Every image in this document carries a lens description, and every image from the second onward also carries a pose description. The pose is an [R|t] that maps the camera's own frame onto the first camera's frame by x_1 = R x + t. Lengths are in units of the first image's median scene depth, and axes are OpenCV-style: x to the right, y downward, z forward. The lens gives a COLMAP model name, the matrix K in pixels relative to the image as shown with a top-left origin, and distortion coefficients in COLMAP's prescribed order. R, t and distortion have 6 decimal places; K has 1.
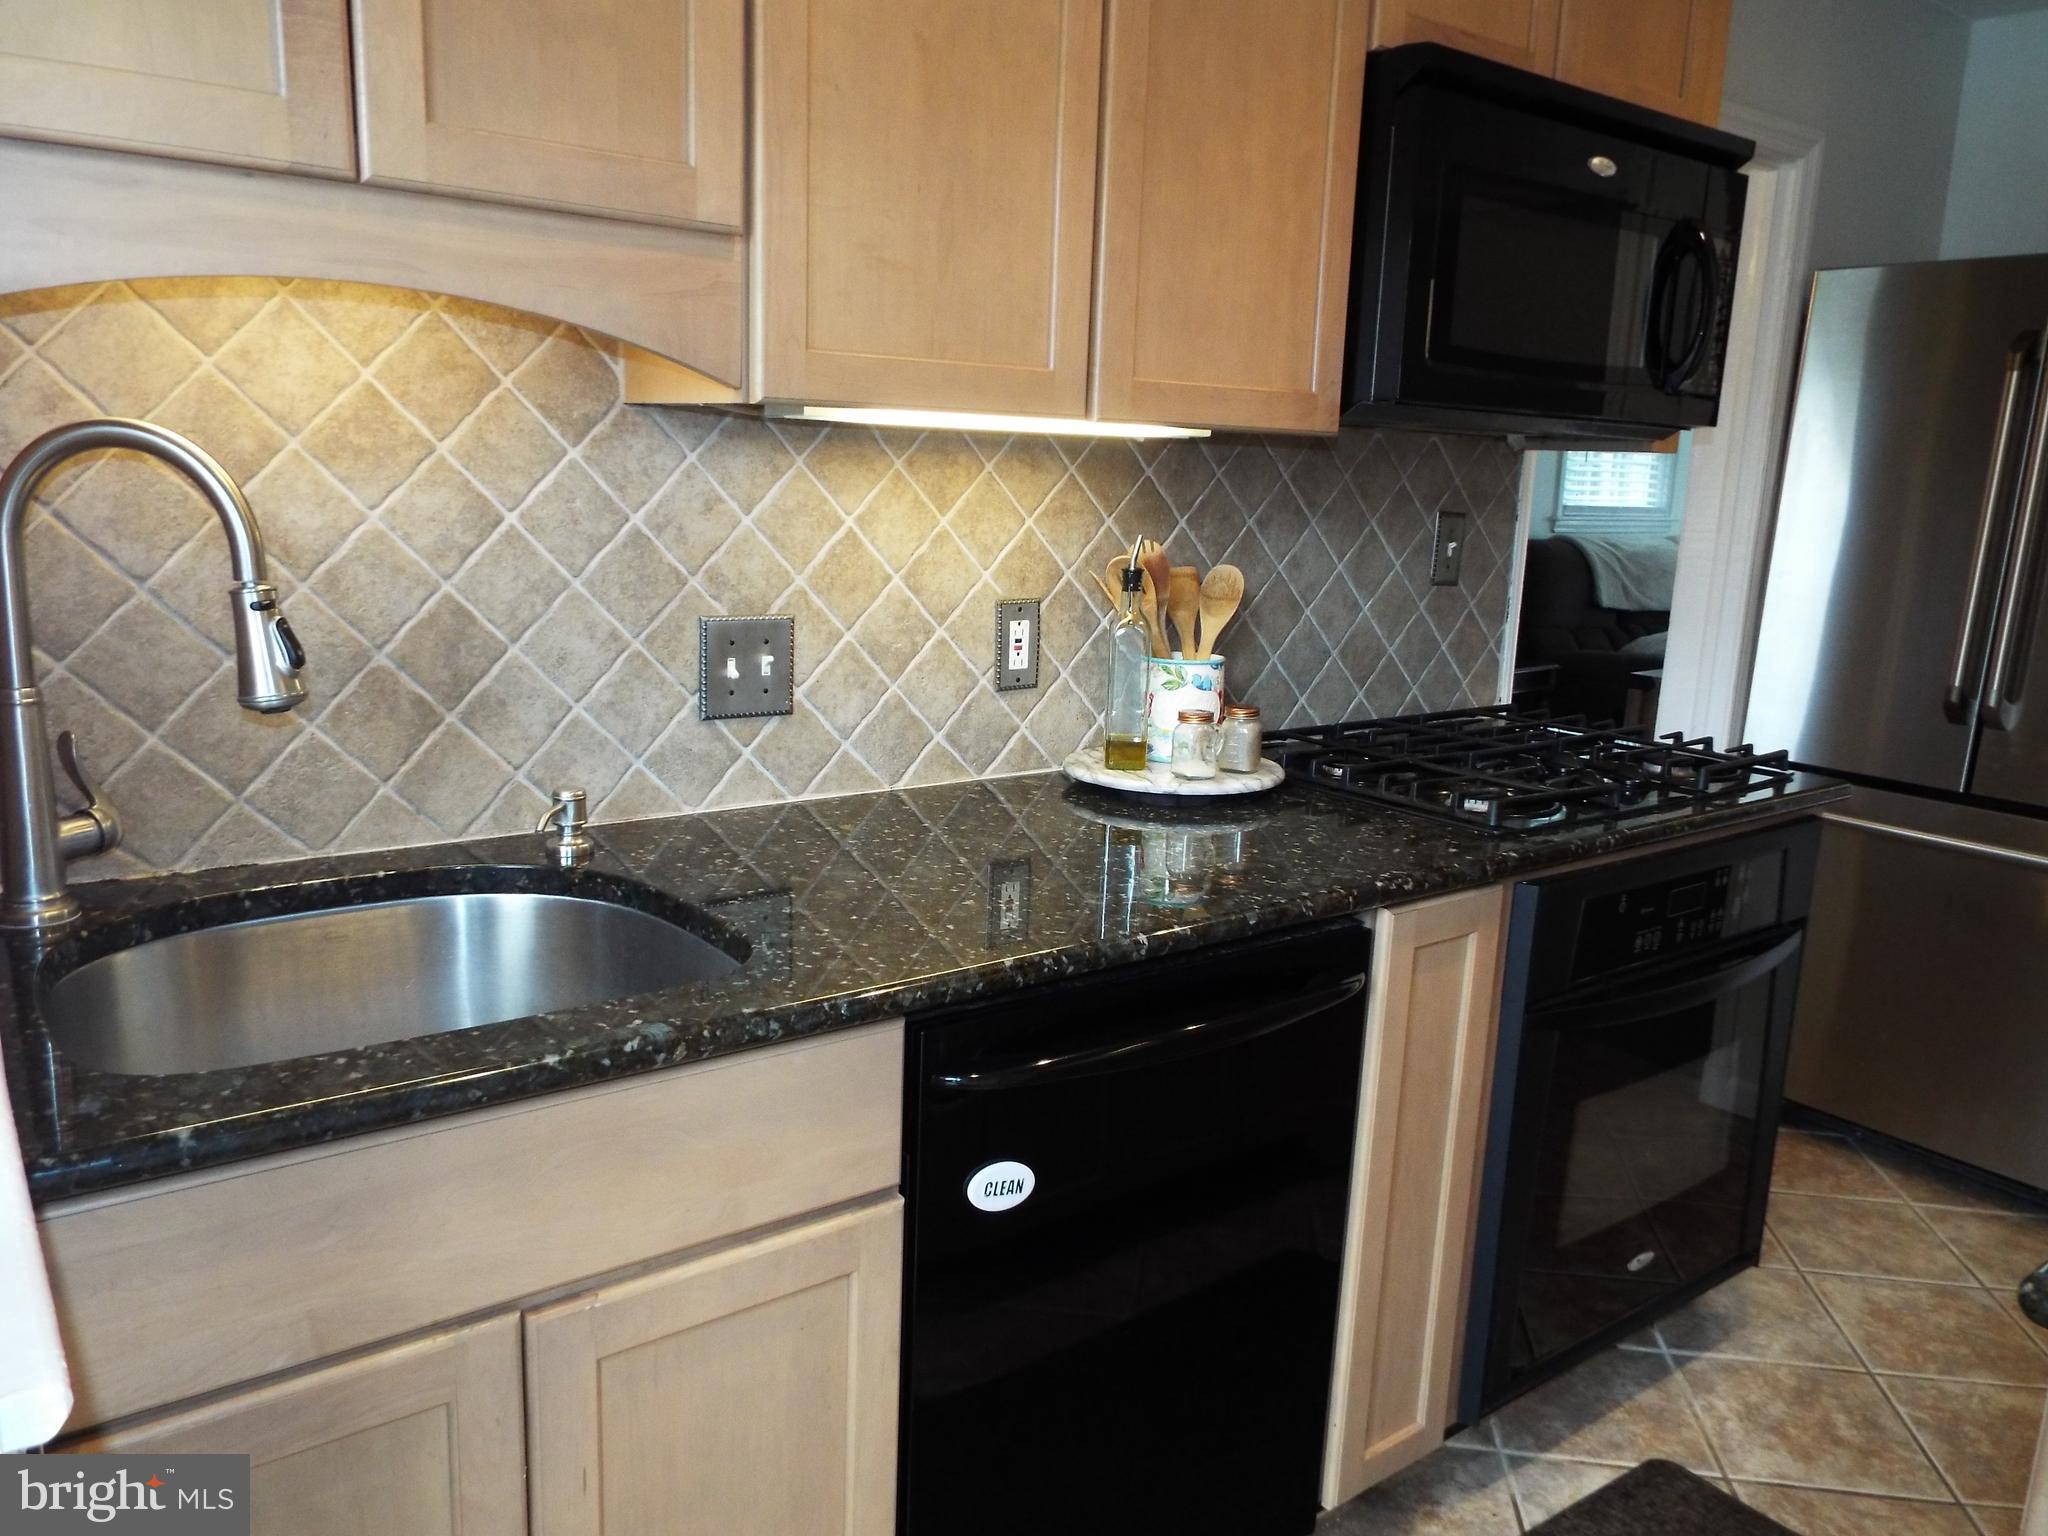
lens RADIAL K [[1489.4, 0, 1015.2], [0, 1489.4, 774.1], [0, 0, 1]] dist [-0.027460, 0.028569]
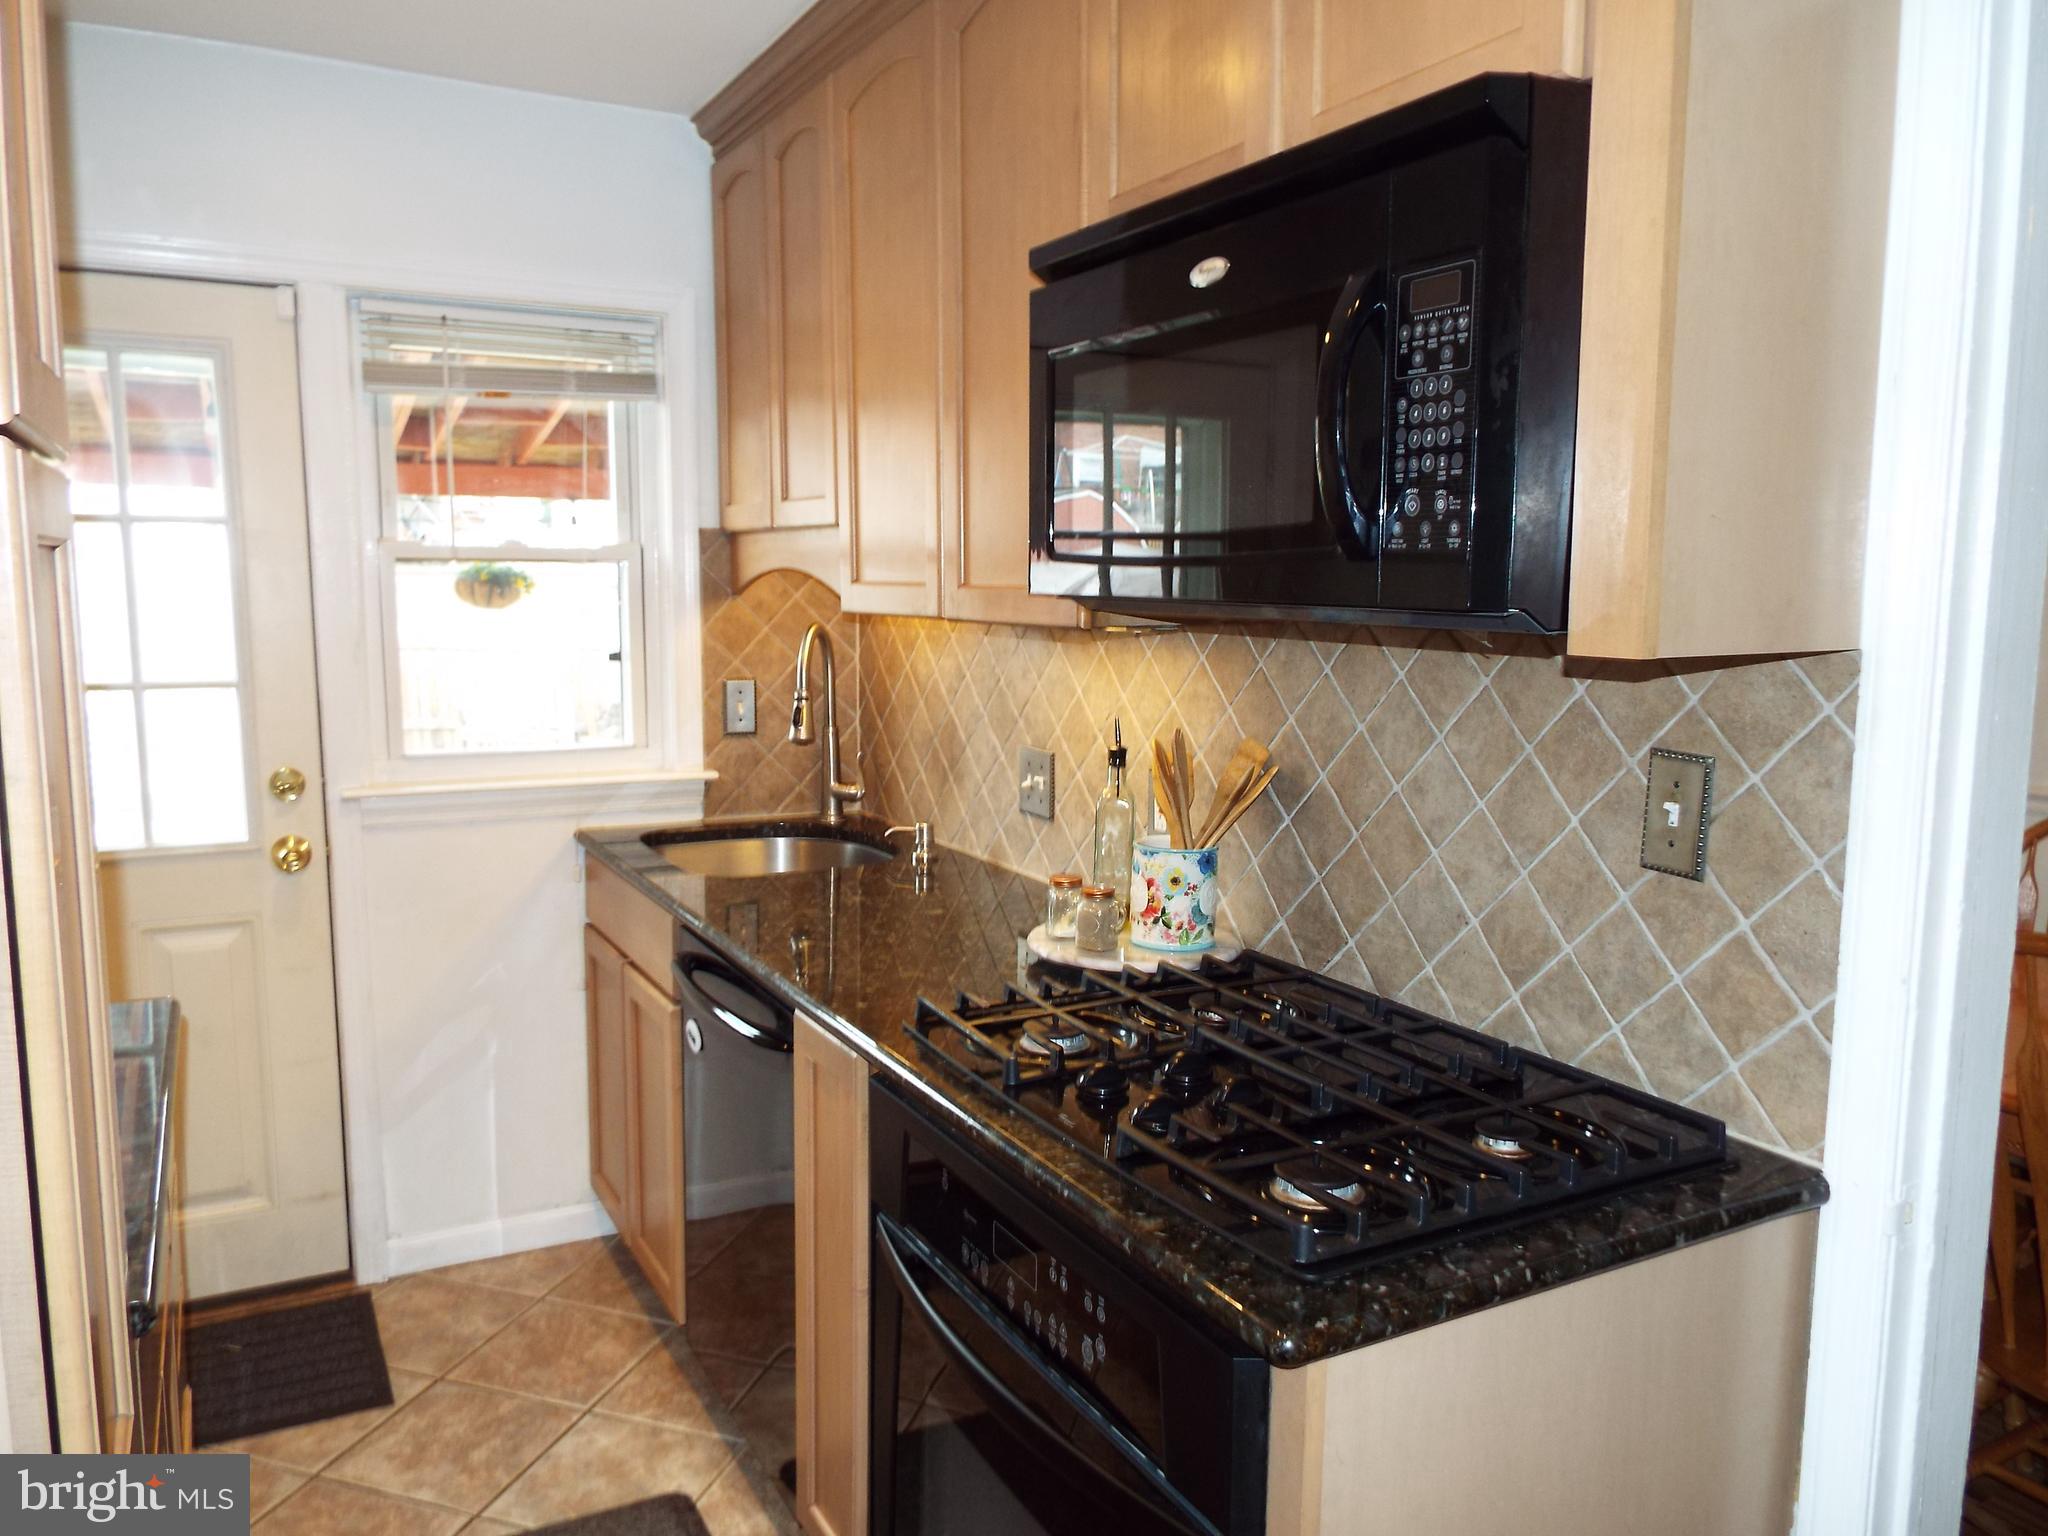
lens RADIAL K [[1489.4, 0, 1015.2], [0, 1489.4, 774.1], [0, 0, 1]] dist [-0.027460, 0.028569]
pose [[-0.131851, 0.112242, -0.984894, 0.990499], [-0.192017, 0.971858, 0.136462, -0.216463], [0.972494, 0.207109, -0.106588, 0.887636]]
